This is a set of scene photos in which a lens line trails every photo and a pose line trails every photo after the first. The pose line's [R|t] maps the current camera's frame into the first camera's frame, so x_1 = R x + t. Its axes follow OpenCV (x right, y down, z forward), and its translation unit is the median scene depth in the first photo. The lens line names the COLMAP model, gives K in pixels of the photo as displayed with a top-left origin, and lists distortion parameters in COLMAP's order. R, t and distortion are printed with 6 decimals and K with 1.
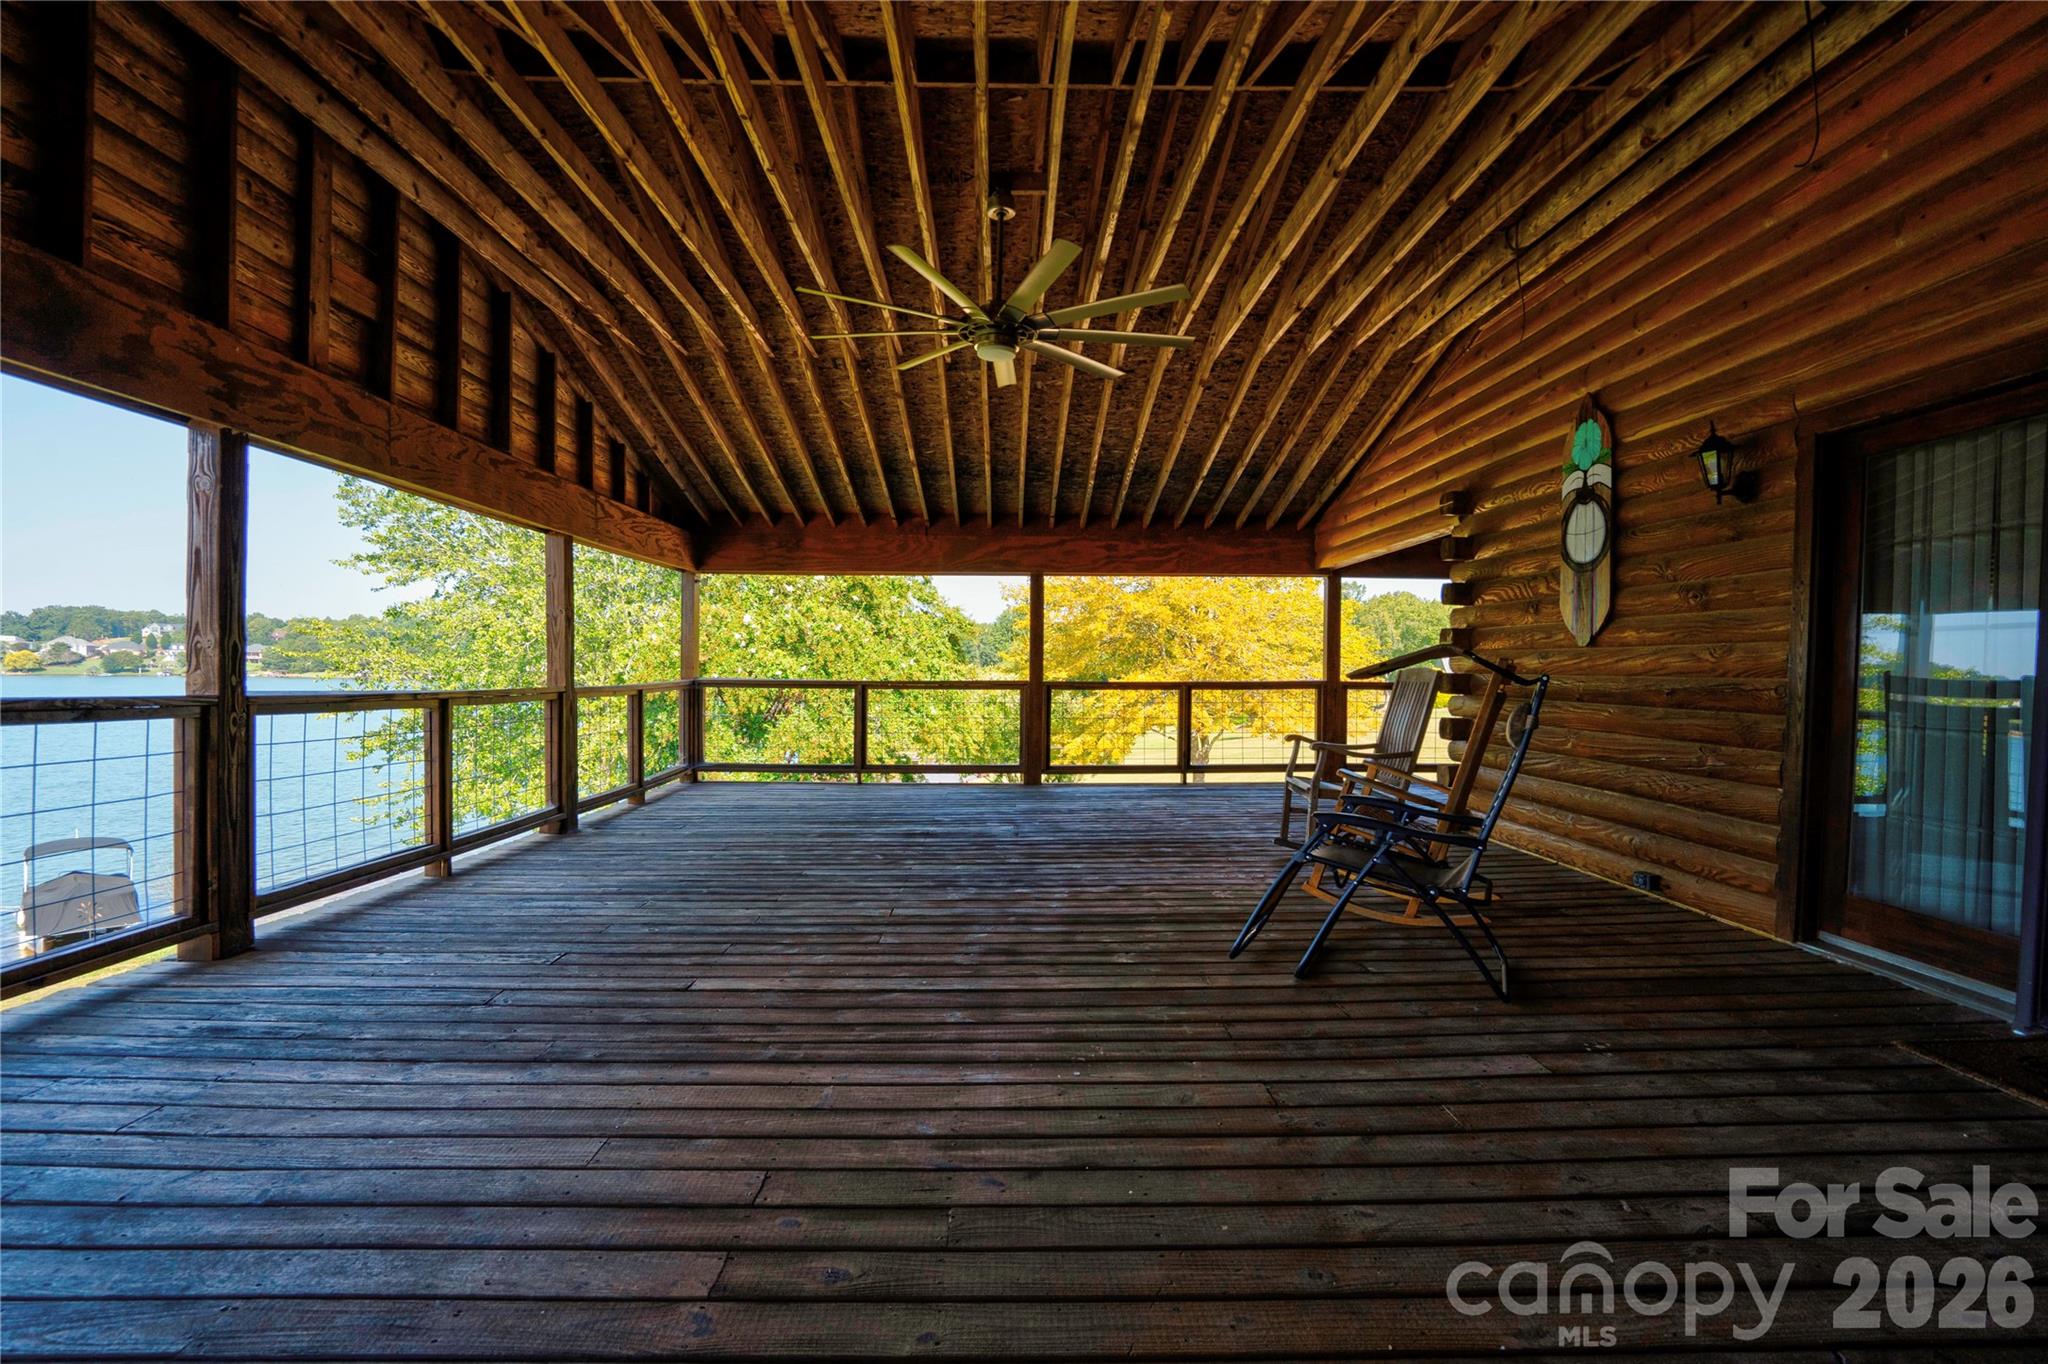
lens RADIAL K [[975.5, 0, 1024.0], [0, 975.5, 682.0], [0, 0, 1]] dist [-0.062022, 0.023714]
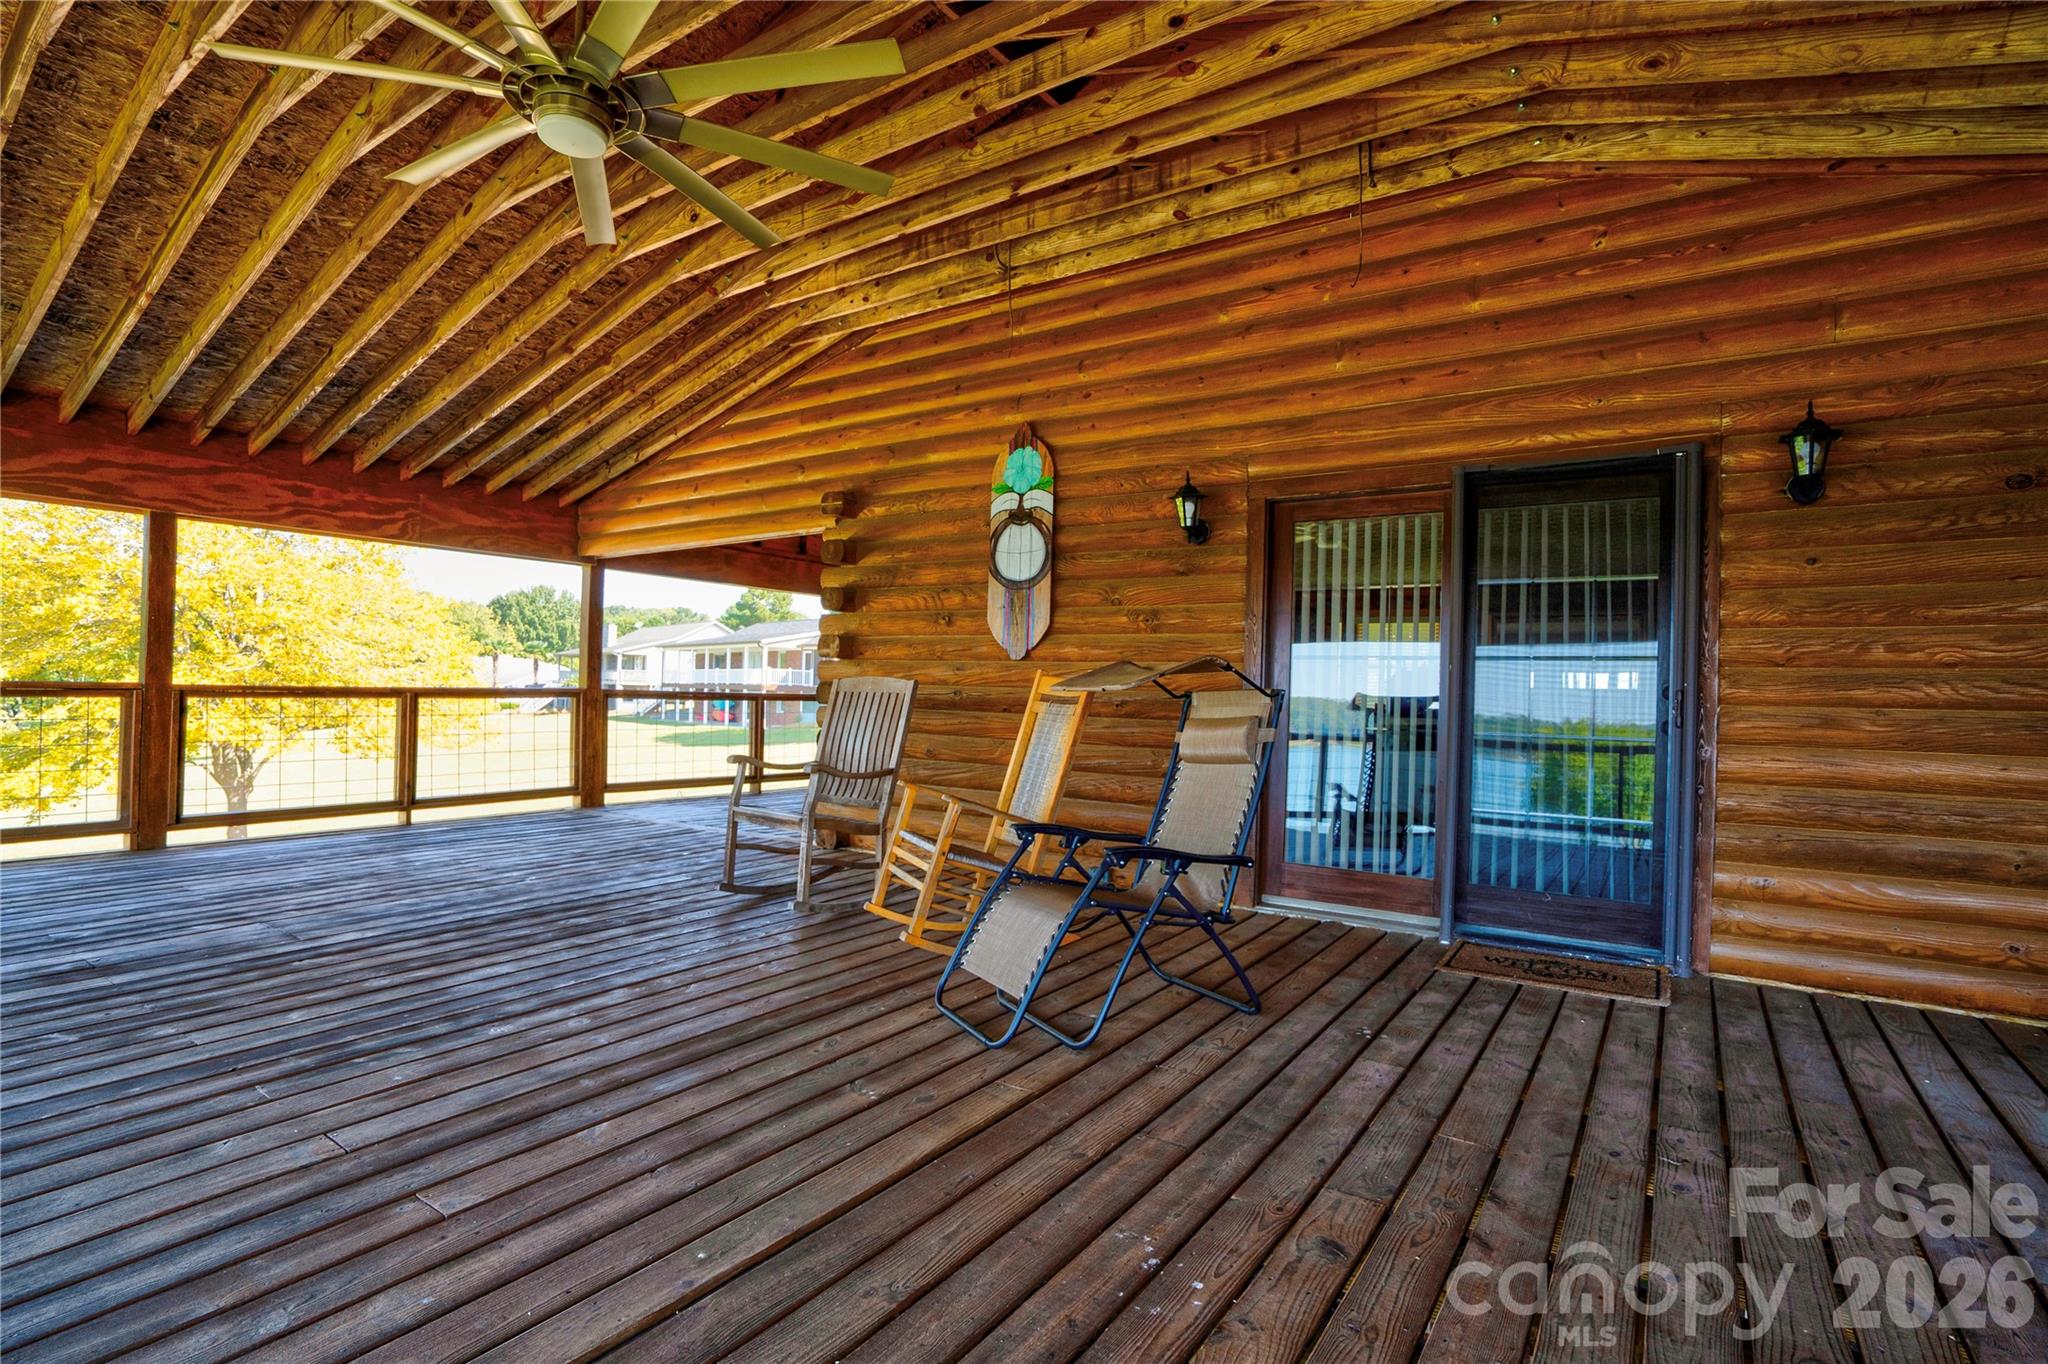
lens RADIAL K [[975.5, 0, 1024.0], [0, 975.5, 682.0], [0, 0, 1]] dist [-0.062022, 0.023714]
pose [[0.587371, 0.015222, 0.809175, -0.288051], [-0.008939, 0.999884, -0.012321, 0.000718], [-0.809269, 0.000003, 0.587439, 0.374328]]
